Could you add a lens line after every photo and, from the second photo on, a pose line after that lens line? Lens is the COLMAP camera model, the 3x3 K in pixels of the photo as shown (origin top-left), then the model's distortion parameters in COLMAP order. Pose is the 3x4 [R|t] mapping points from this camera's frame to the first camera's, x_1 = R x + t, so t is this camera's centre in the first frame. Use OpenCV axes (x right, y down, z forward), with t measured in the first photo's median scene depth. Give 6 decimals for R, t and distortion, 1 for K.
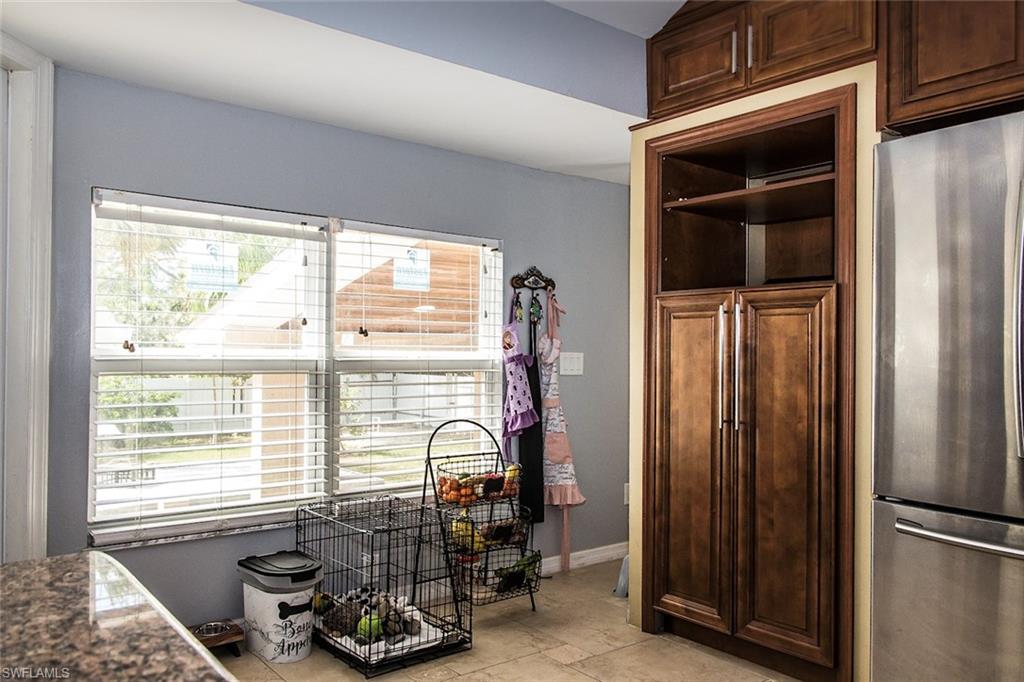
lens RADIAL K [[773.5, 0, 528.5], [0, 773.5, 358.9], [0, 0, 1]] dist [0.015401, 0.002522]
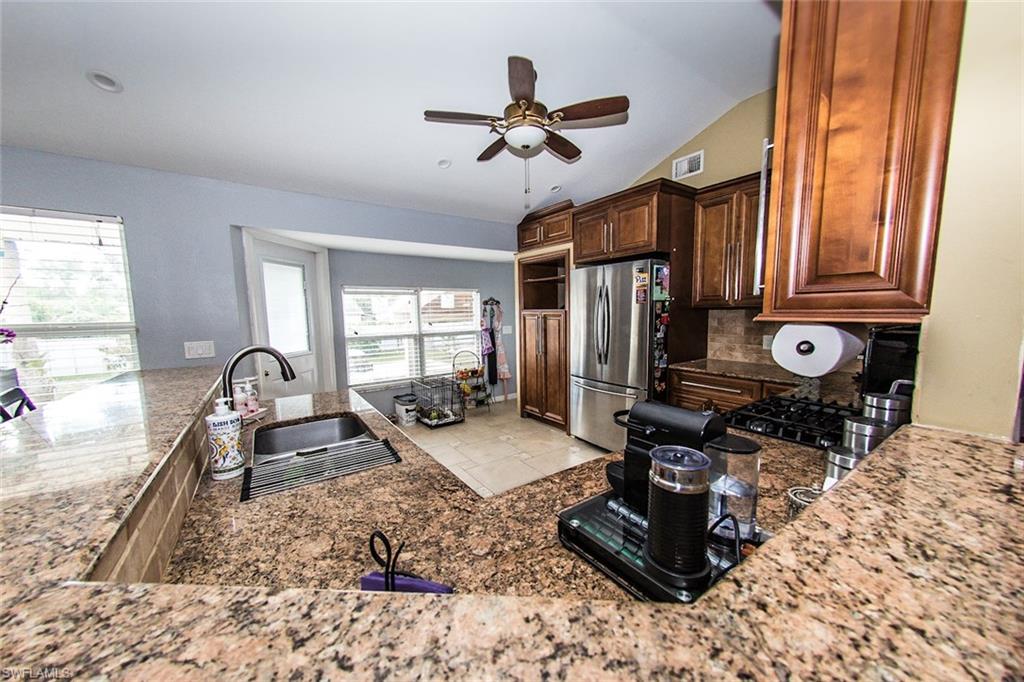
lens RADIAL K [[362.9, 0, 525.0], [0, 362.9, 349.4], [0, 0, 1]] dist [0.001969, -0.000242]
pose [[0.998344, -0.018643, -0.054423, 0.251527], [0.024434, 0.993876, 0.107767, -0.084815], [0.052081, -0.108918, 0.992685, -0.442978]]
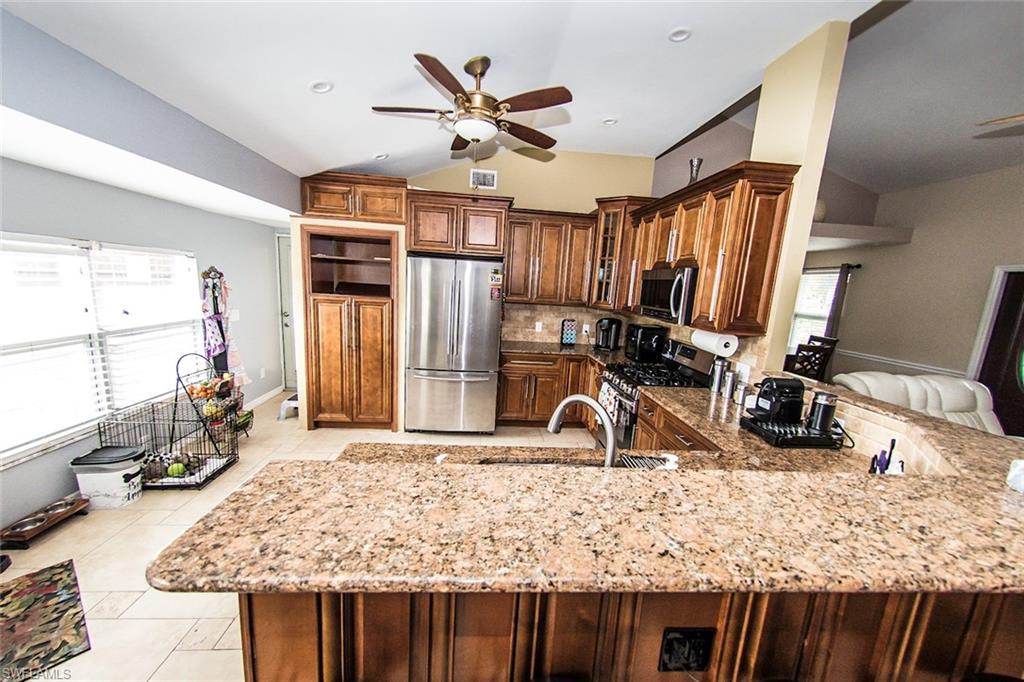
lens RADIAL K [[362.9, 0, 505.2], [0, 362.9, 347.7], [0, 0, 1]] dist [0.001969, -0.000242]
pose [[0.568027, -0.113599, 0.815132, -0.414724], [-0.054615, 0.983042, 0.175058, -0.148261], [-0.821195, -0.143956, 0.552191, -0.125014]]
